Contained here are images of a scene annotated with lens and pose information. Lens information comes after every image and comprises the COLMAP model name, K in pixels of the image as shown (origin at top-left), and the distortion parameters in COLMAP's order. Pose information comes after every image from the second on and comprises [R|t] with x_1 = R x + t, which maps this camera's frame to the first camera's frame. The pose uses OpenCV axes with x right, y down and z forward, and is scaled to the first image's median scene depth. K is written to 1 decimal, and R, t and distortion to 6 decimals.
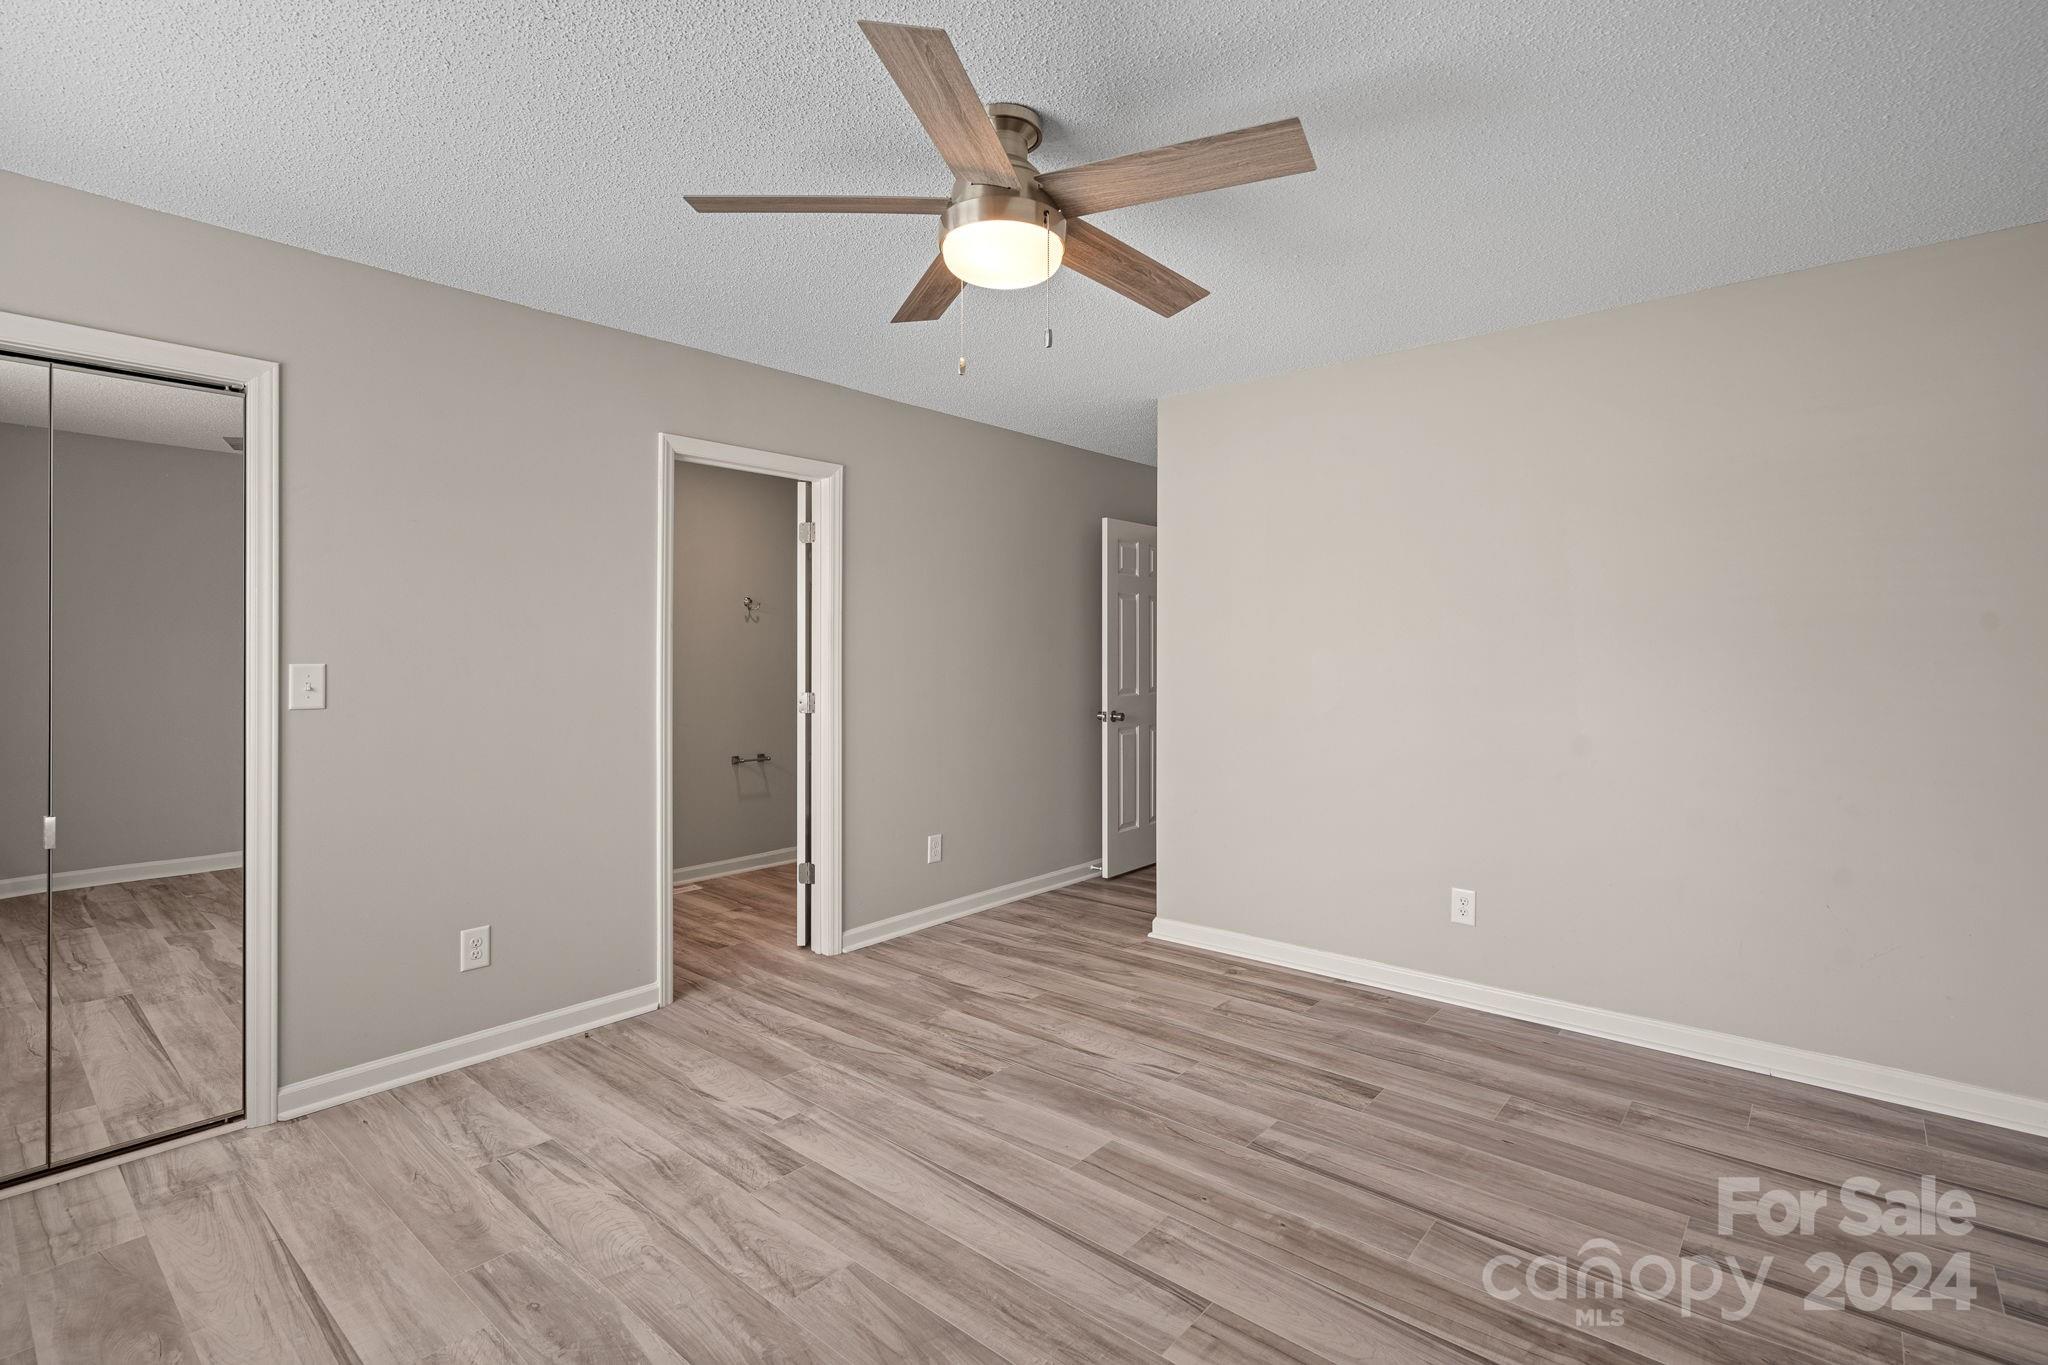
lens RADIAL K [[953.2, 0, 1025.8], [0, 953.2, 639.6], [0, 0, 1]] dist [-0.000174, -0.000061]
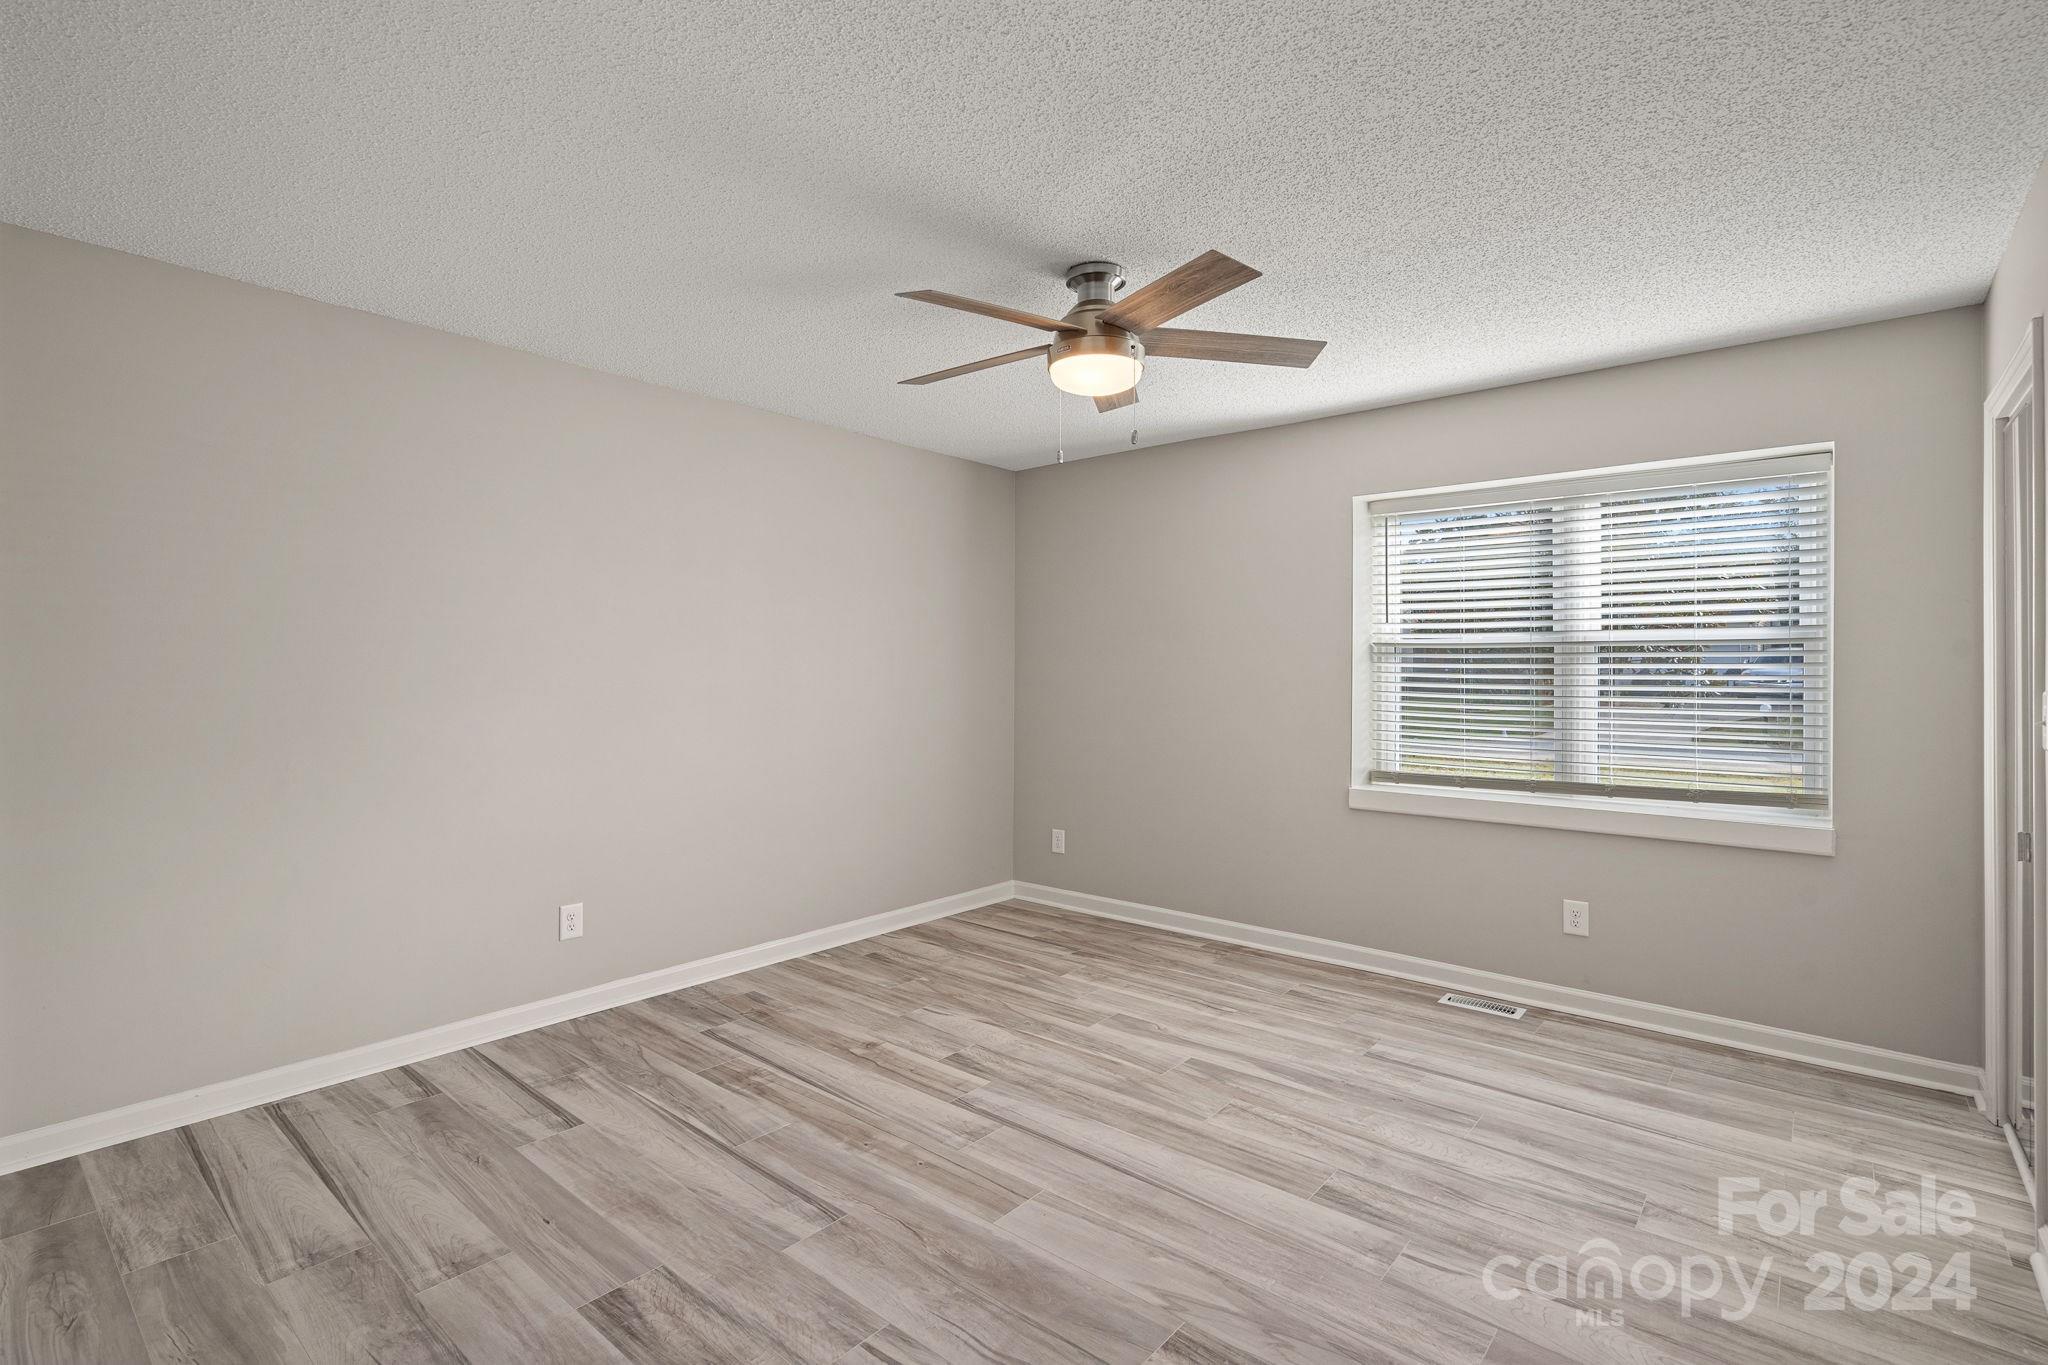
lens RADIAL K [[938.2, 0, 1018.9], [0, 938.2, 692.8], [0, 0, 1]] dist [-0.001320, -0.000144]
pose [[-0.999965, -0.000616, -0.008340, 0.078825], [-0.000712, 0.999933, 0.011563, 0.027080], [0.008332, 0.011569, -0.999898, 1.966495]]
